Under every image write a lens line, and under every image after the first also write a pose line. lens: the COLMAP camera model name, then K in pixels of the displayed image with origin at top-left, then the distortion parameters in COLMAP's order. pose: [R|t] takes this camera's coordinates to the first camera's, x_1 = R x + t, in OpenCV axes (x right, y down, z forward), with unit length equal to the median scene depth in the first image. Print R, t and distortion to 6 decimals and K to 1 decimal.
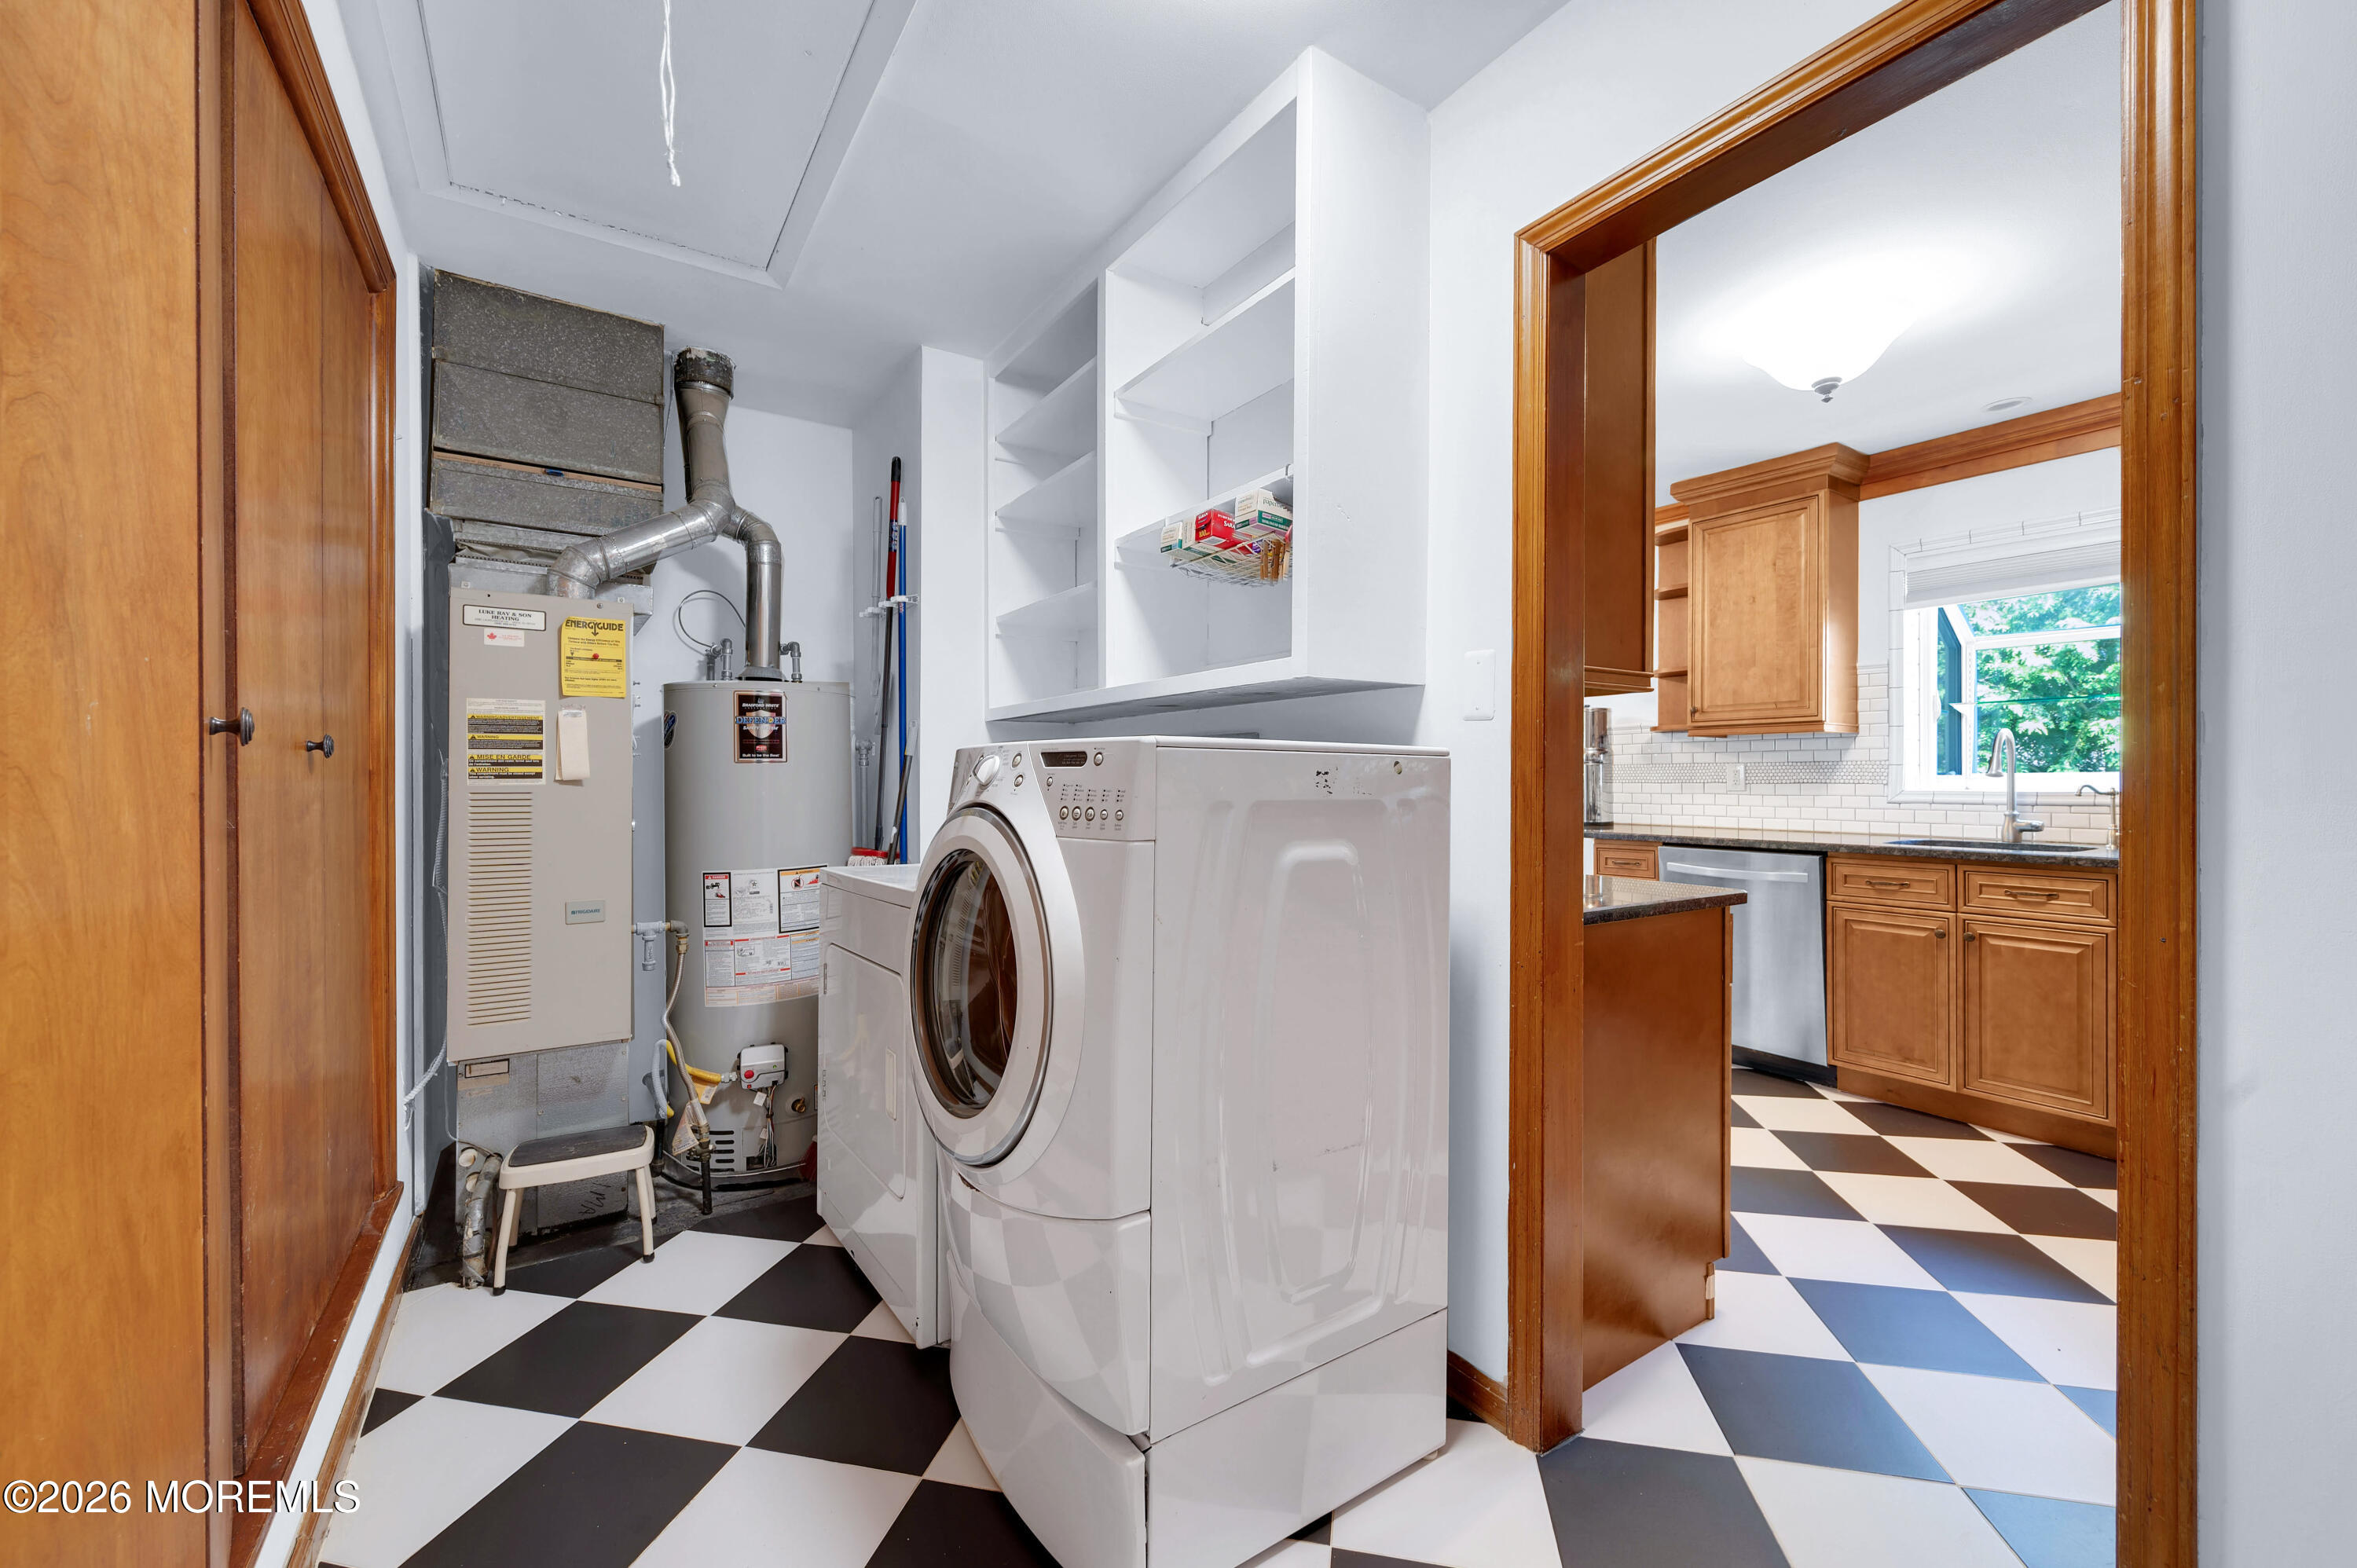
lens RADIAL K [[926.6, 0, 1186.9], [0, 926.6, 773.4], [0, 0, 1]] dist [-0.000554, -0.000552]
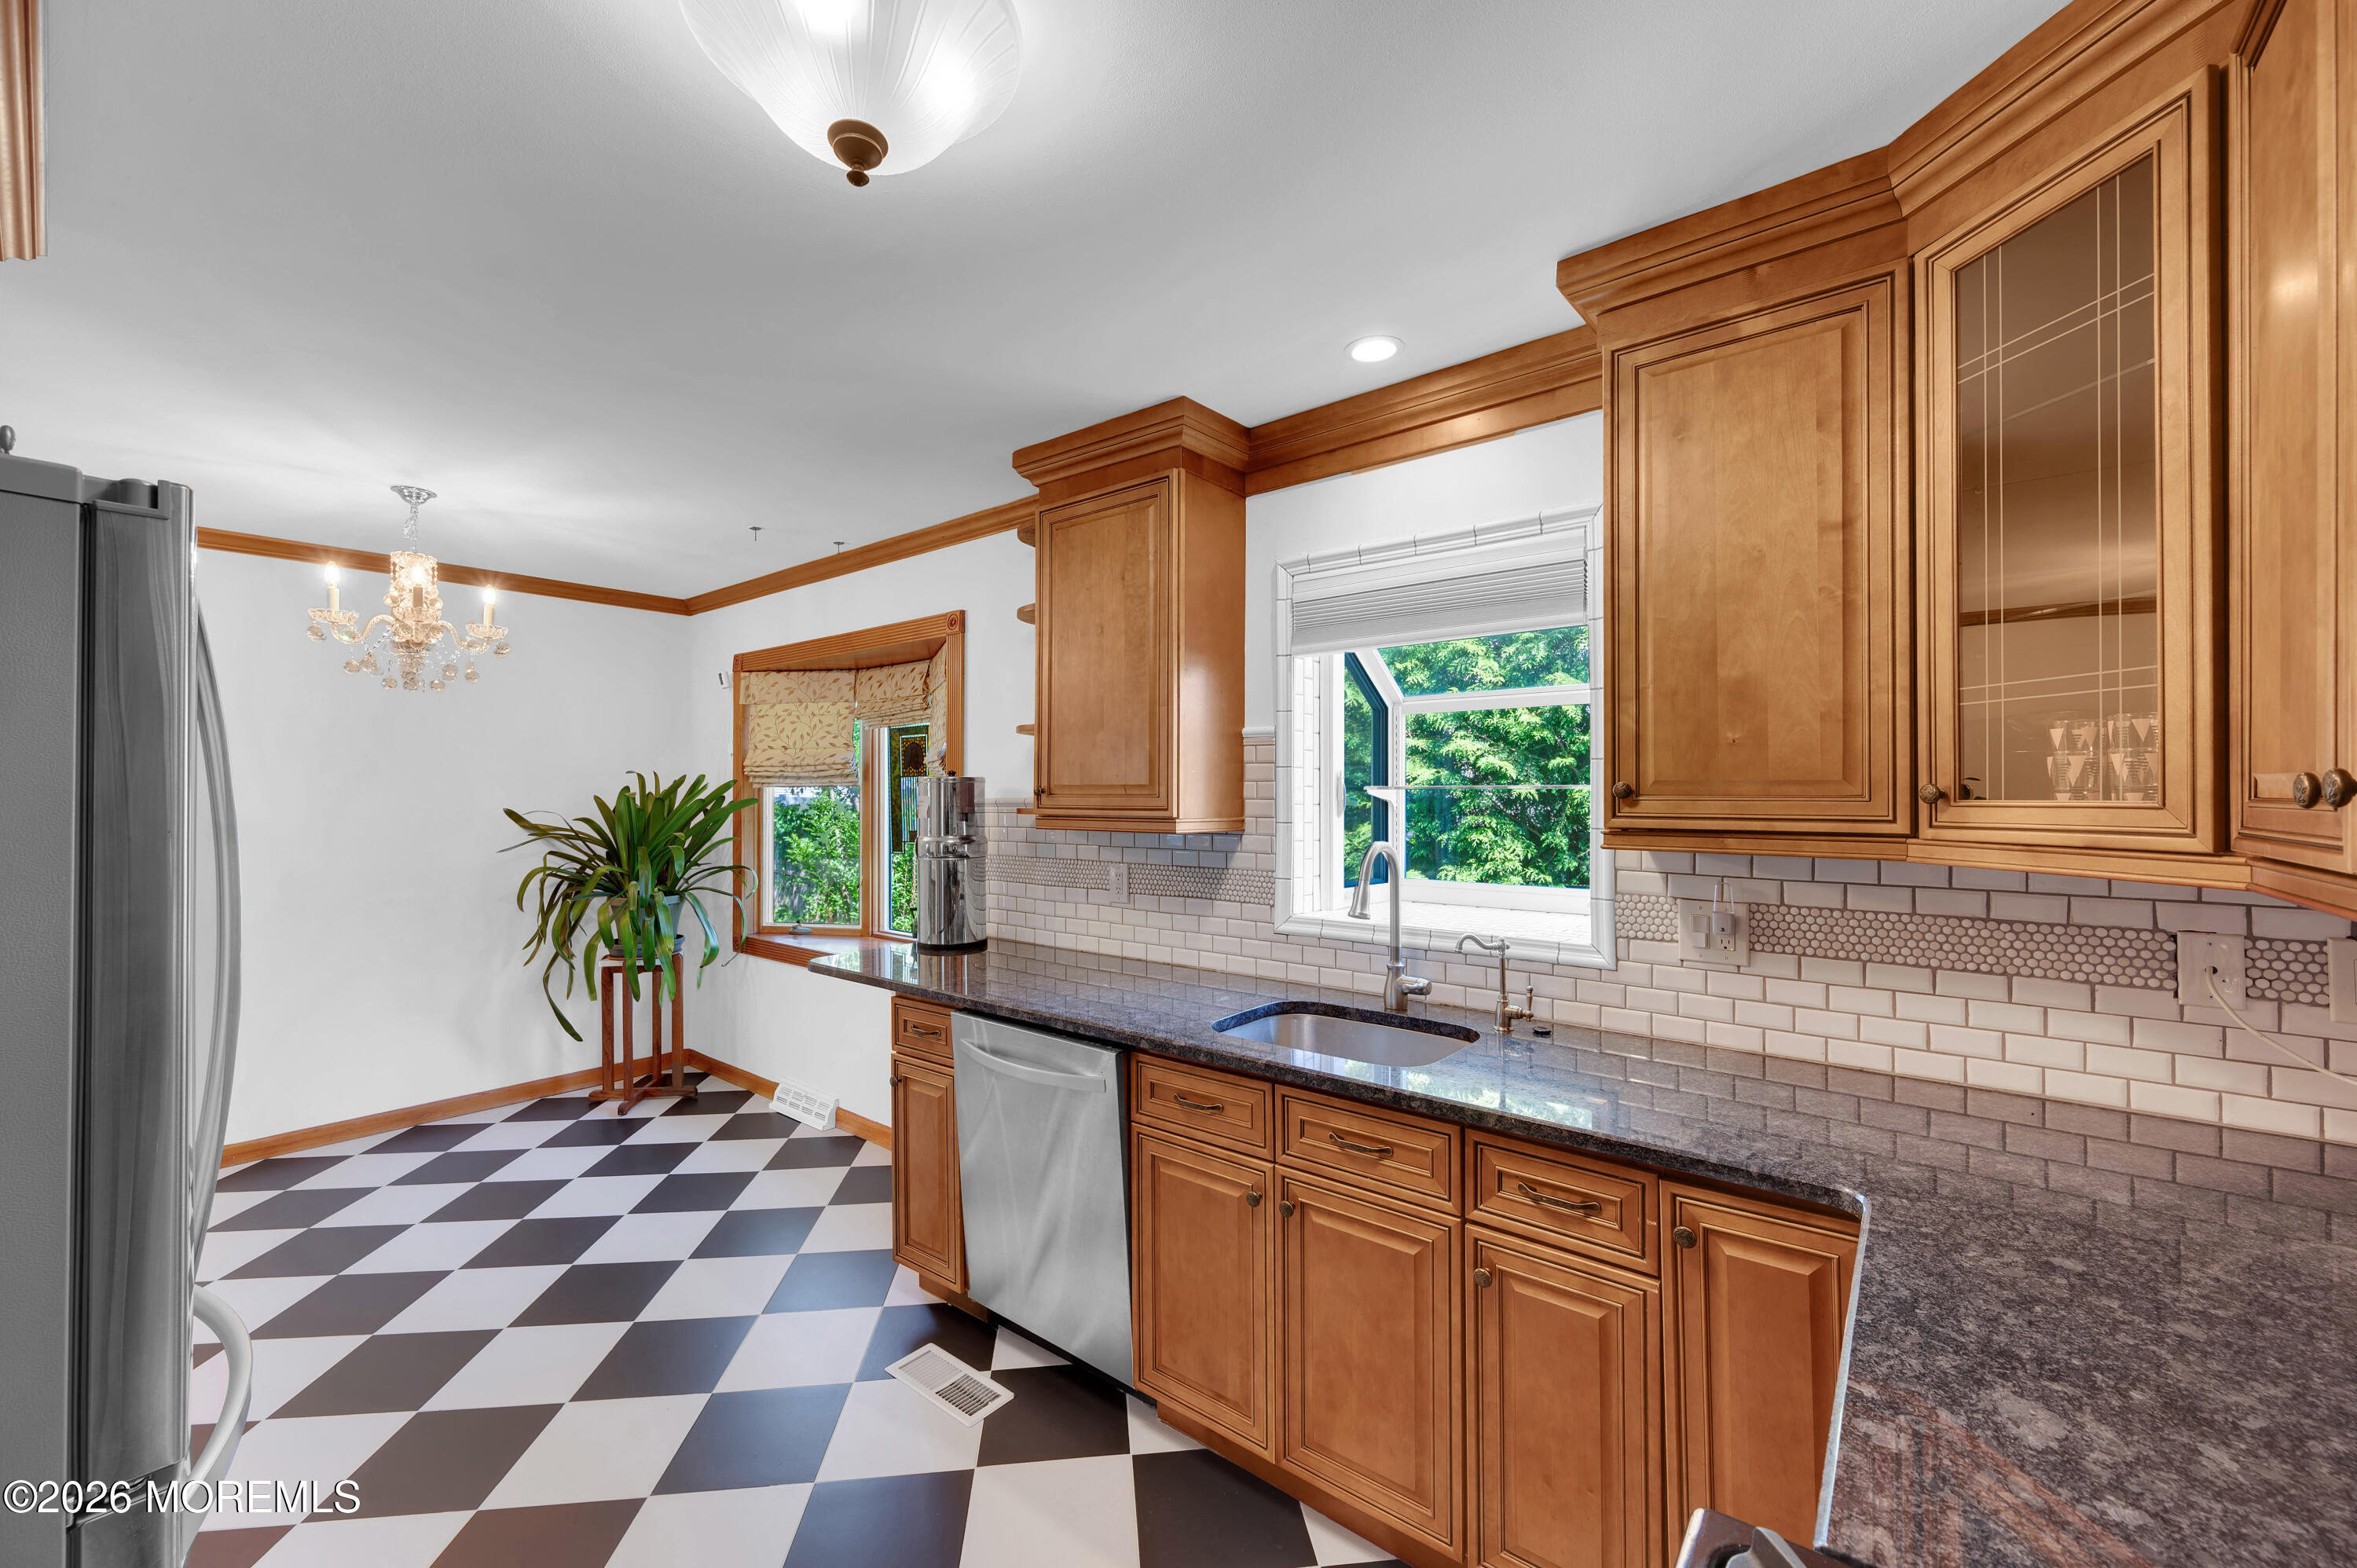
lens RADIAL K [[926.6, 0, 1174.1], [0, 926.6, 782.7], [0, 0, 1]] dist [-0.000554, -0.000552]
pose [[0.955183, 0.005262, 0.295971, 0.474180], [-0.002827, 0.999959, -0.008653, -0.073266], [-0.296004, 0.007428, 0.955158, 0.356673]]
